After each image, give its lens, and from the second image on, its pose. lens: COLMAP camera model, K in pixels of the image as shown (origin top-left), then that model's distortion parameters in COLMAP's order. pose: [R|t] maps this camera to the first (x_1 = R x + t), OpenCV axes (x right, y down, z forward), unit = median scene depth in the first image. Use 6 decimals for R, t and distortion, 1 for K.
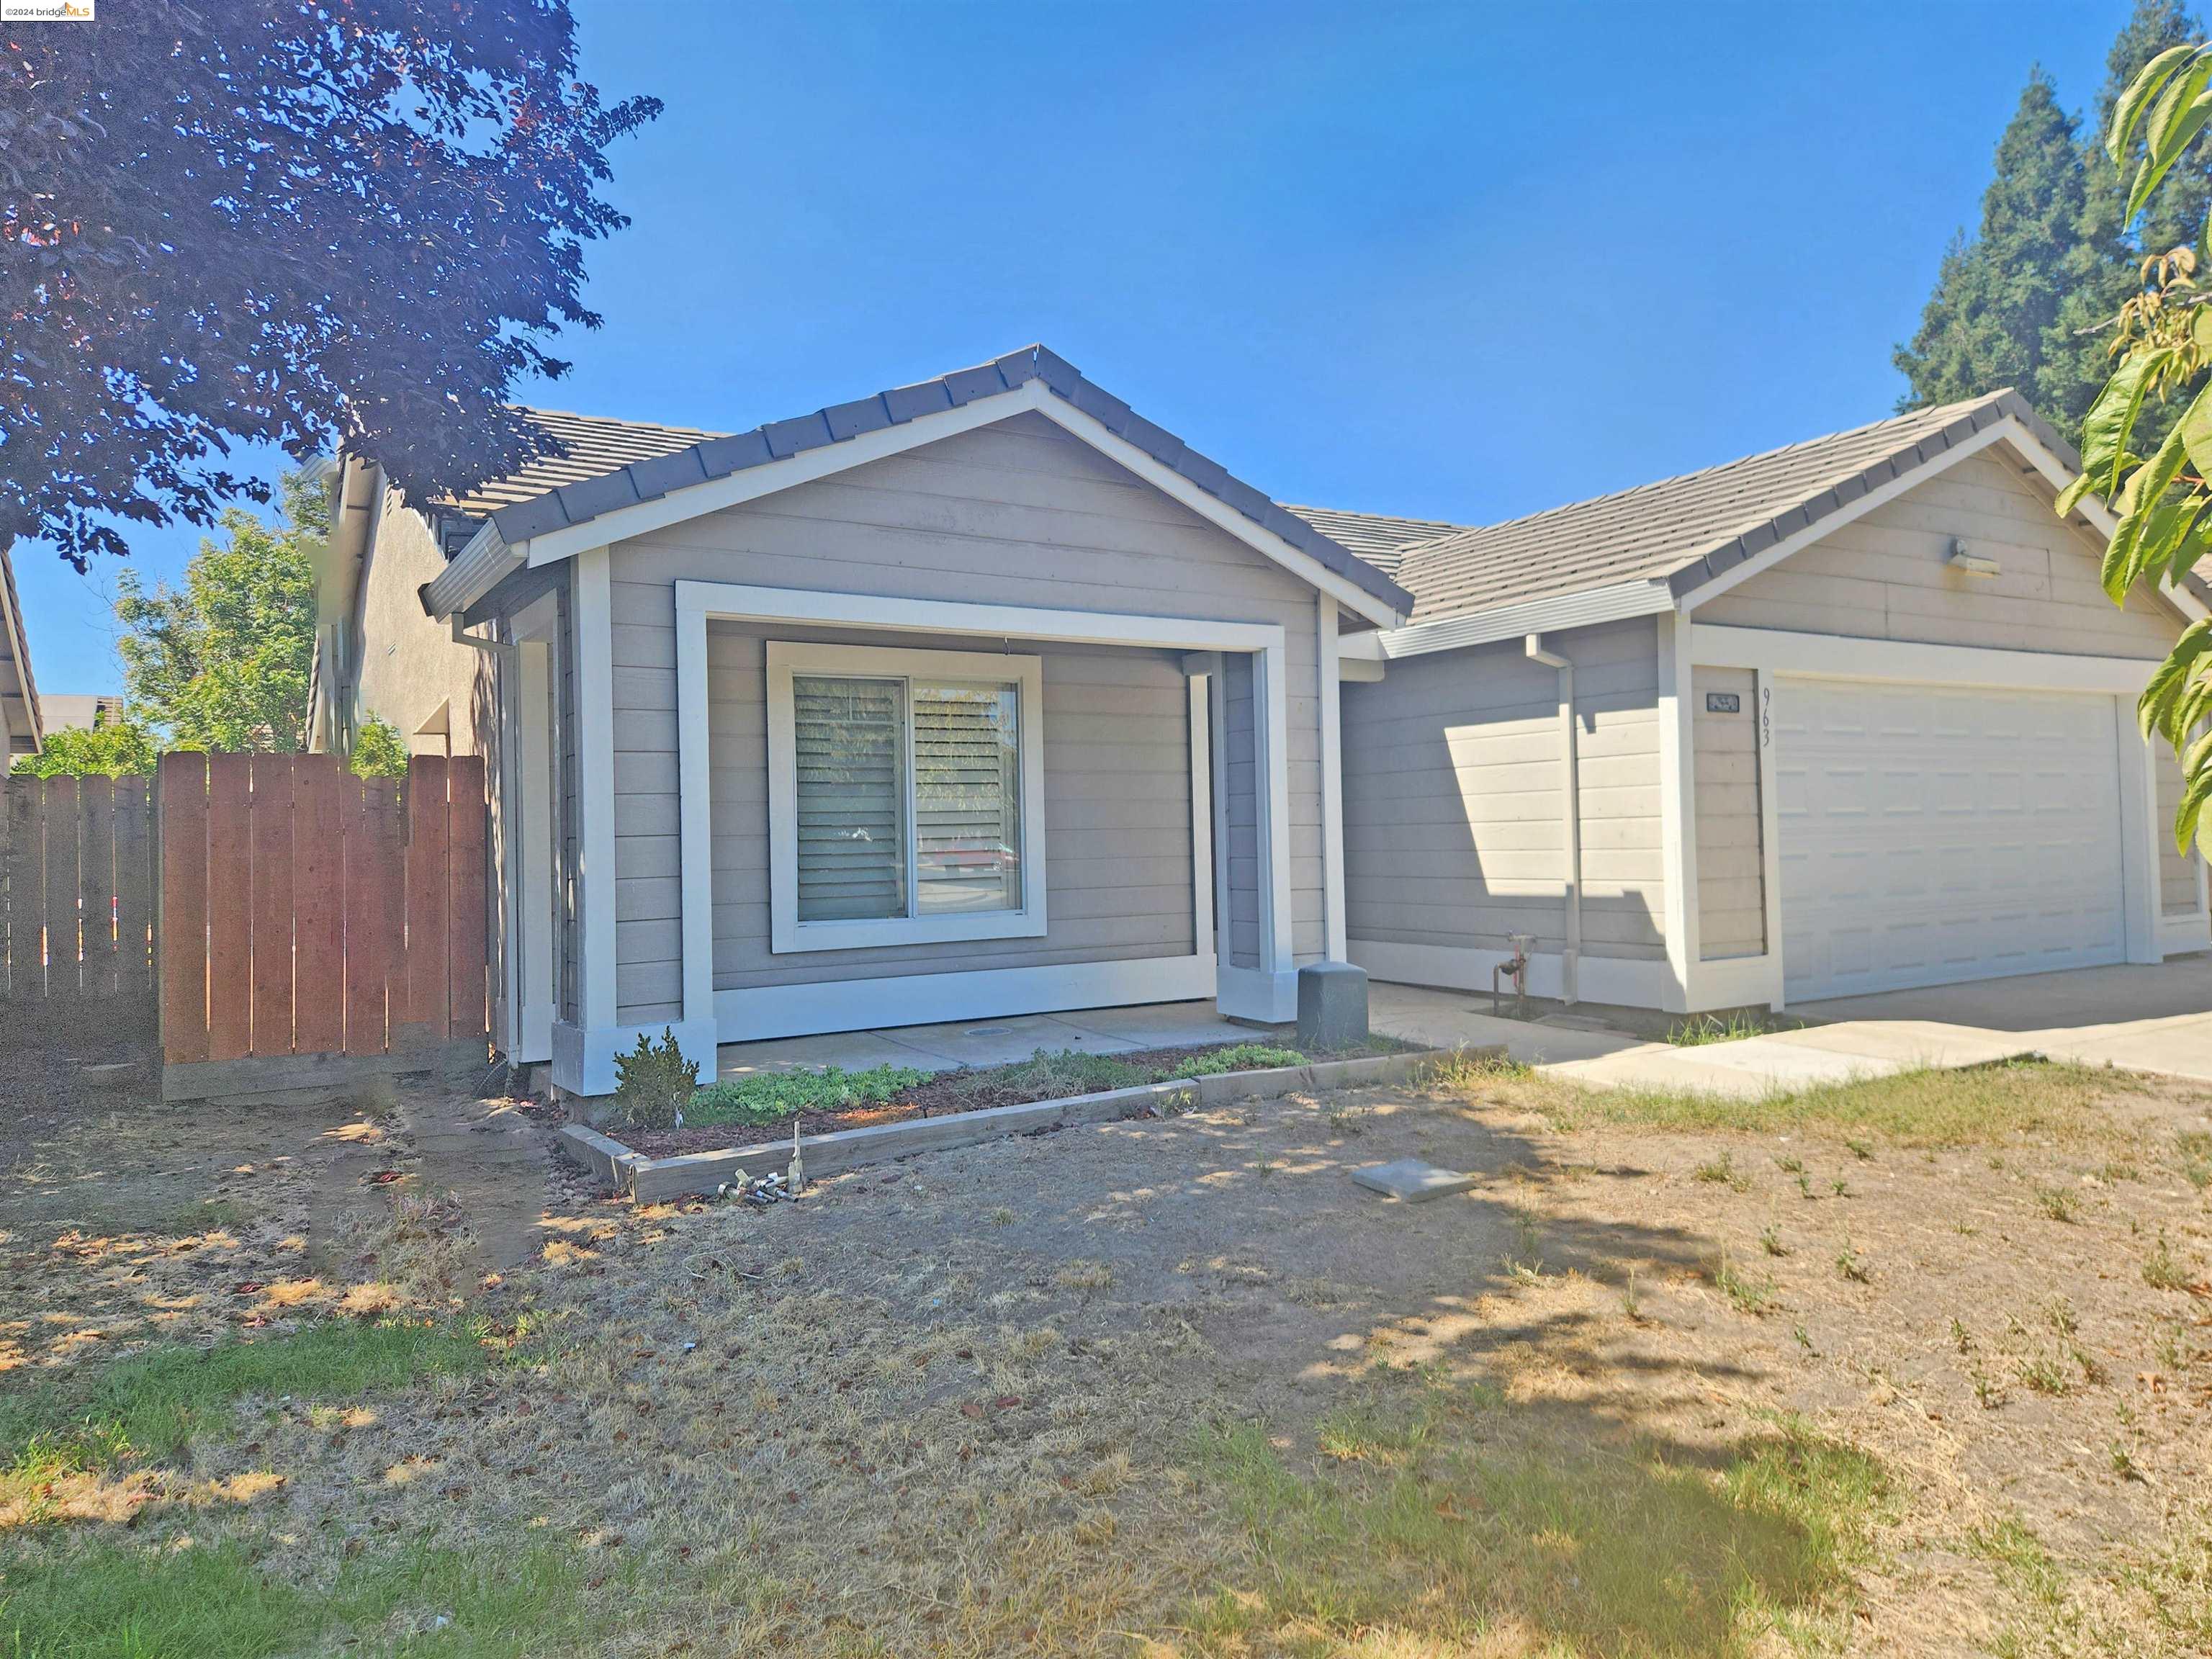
lens RADIAL K [[1474.8, 0, 1107.1], [0, 1474.8, 813.2], [0, 0, 1]] dist [0.075121, -0.065793]
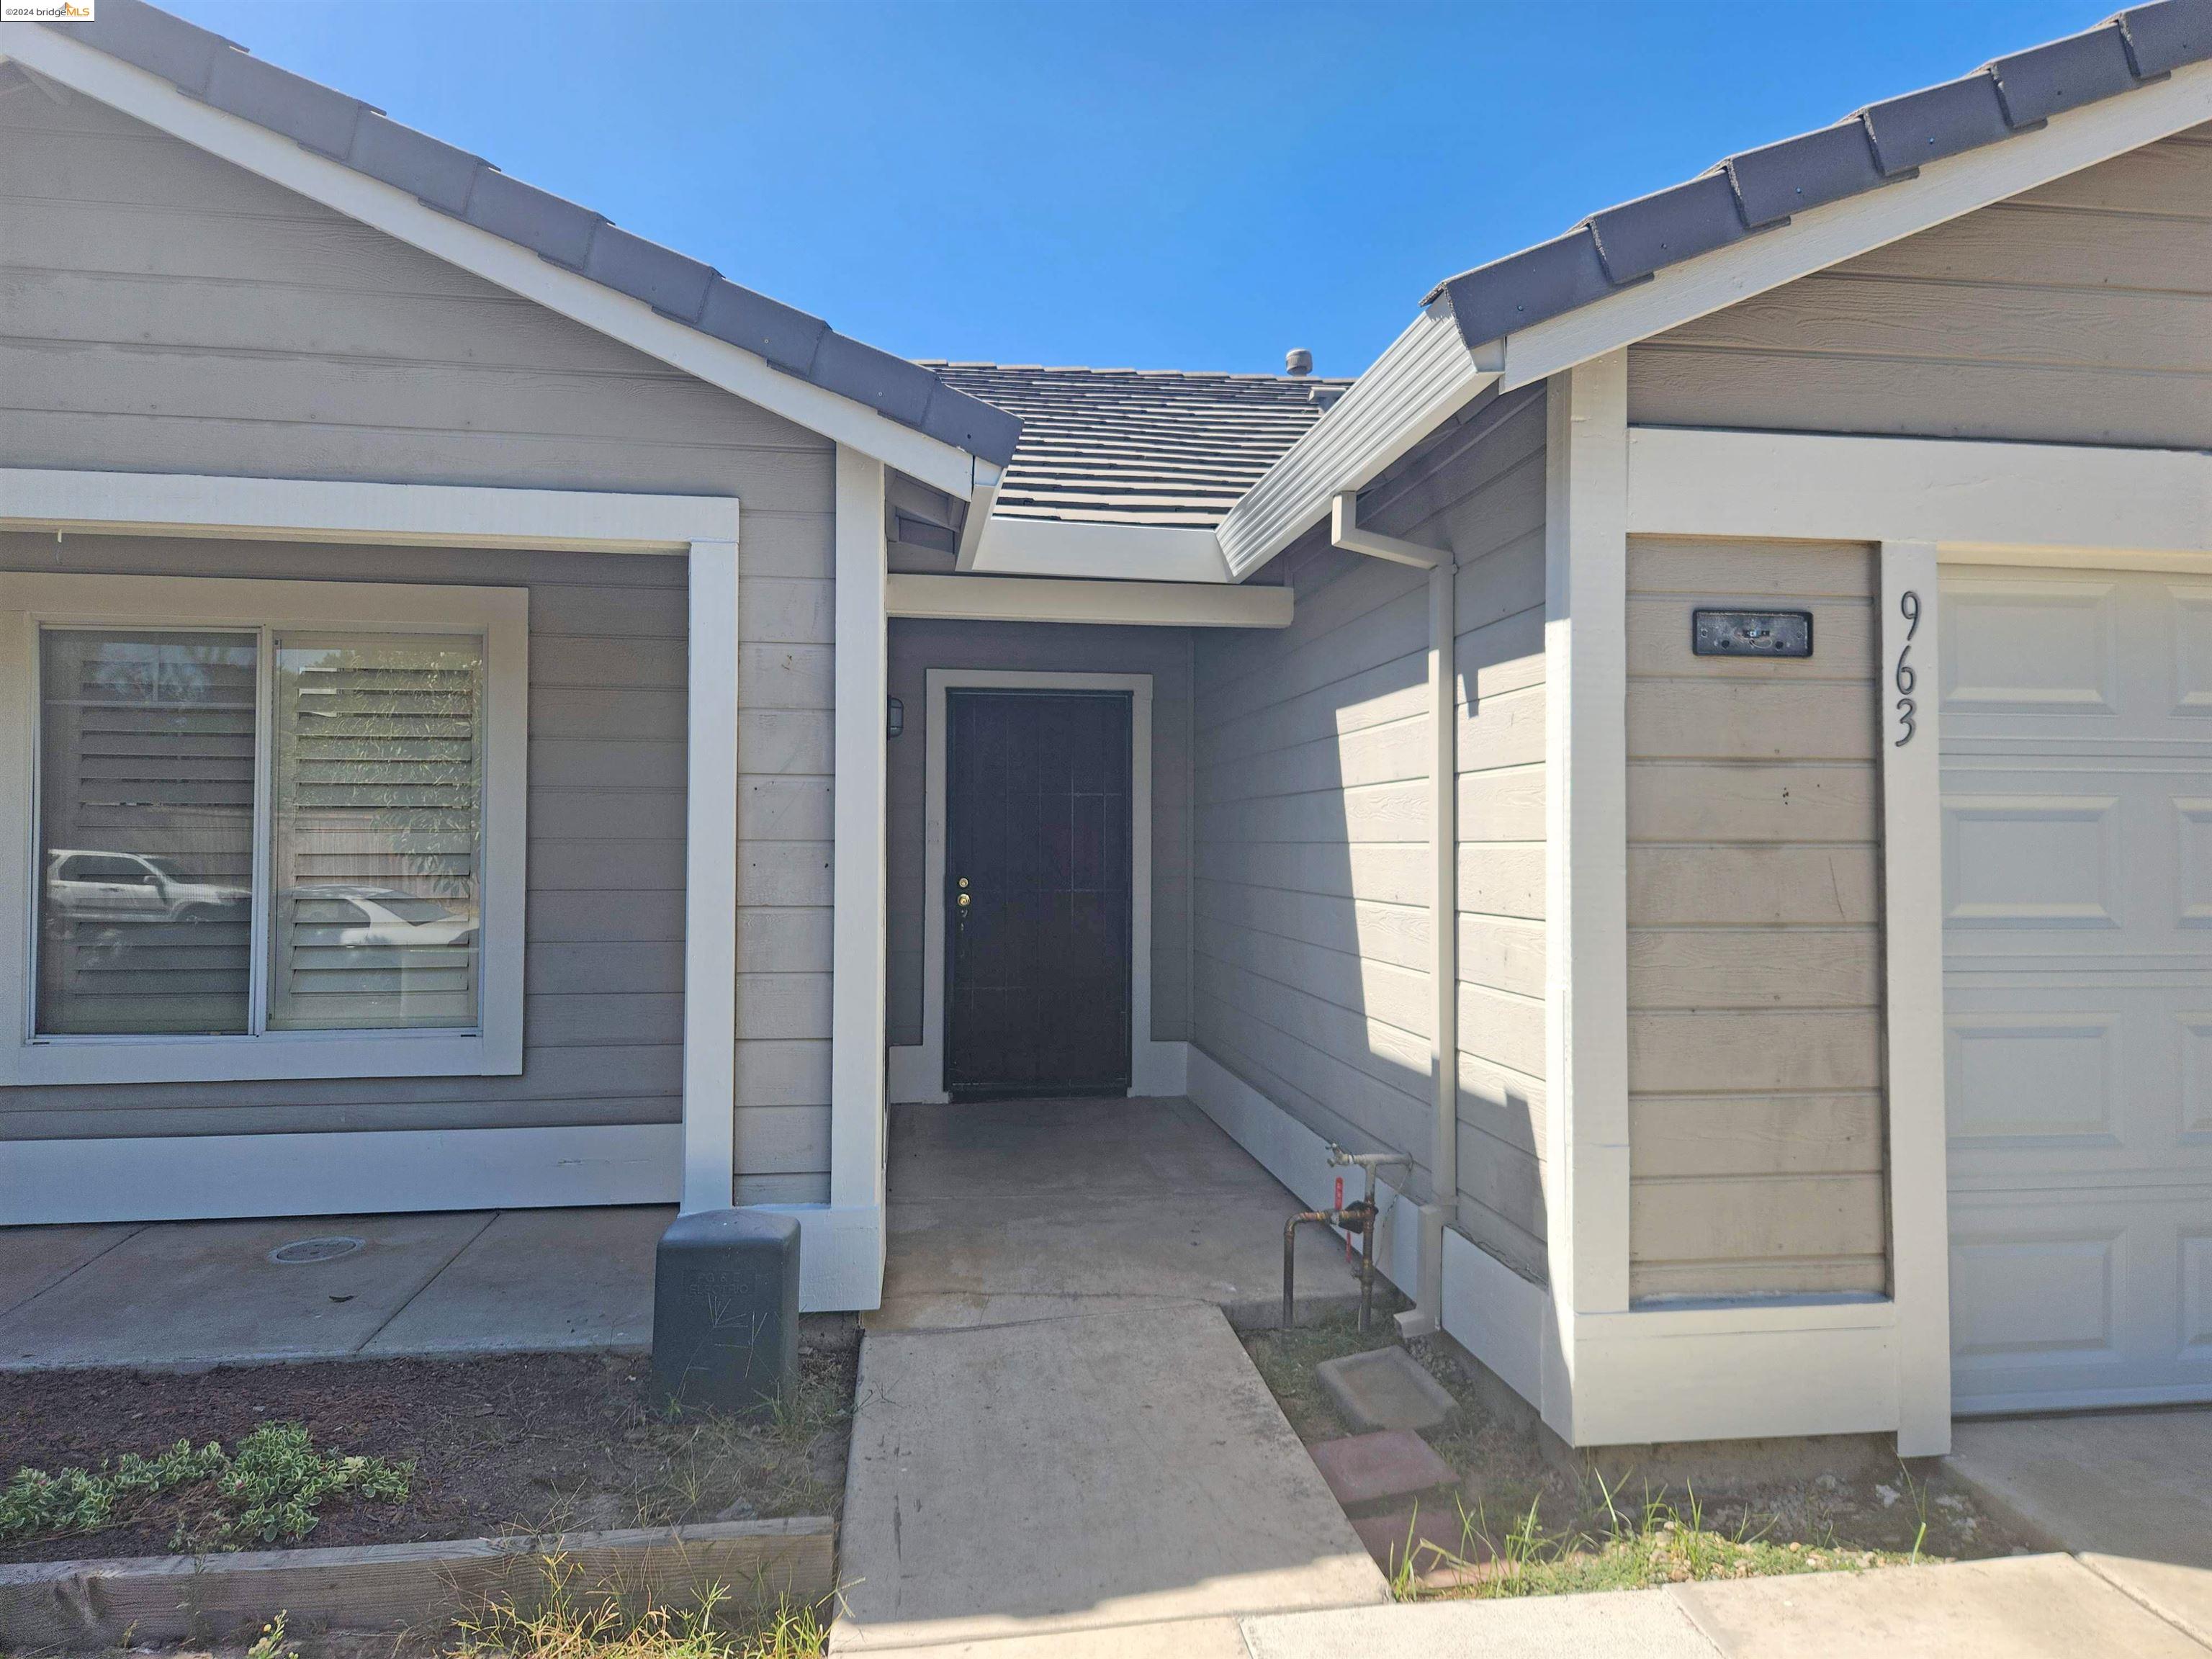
lens RADIAL K [[1474.8, 0, 1107.1], [0, 1474.8, 813.2], [0, 0, 1]] dist [0.075121, -0.065793]
pose [[0.917354, 0.017097, -0.397705, 0.409224], [-0.017173, 0.999847, 0.003373, -0.025527], [0.397702, 0.003736, 0.917507, 0.574052]]
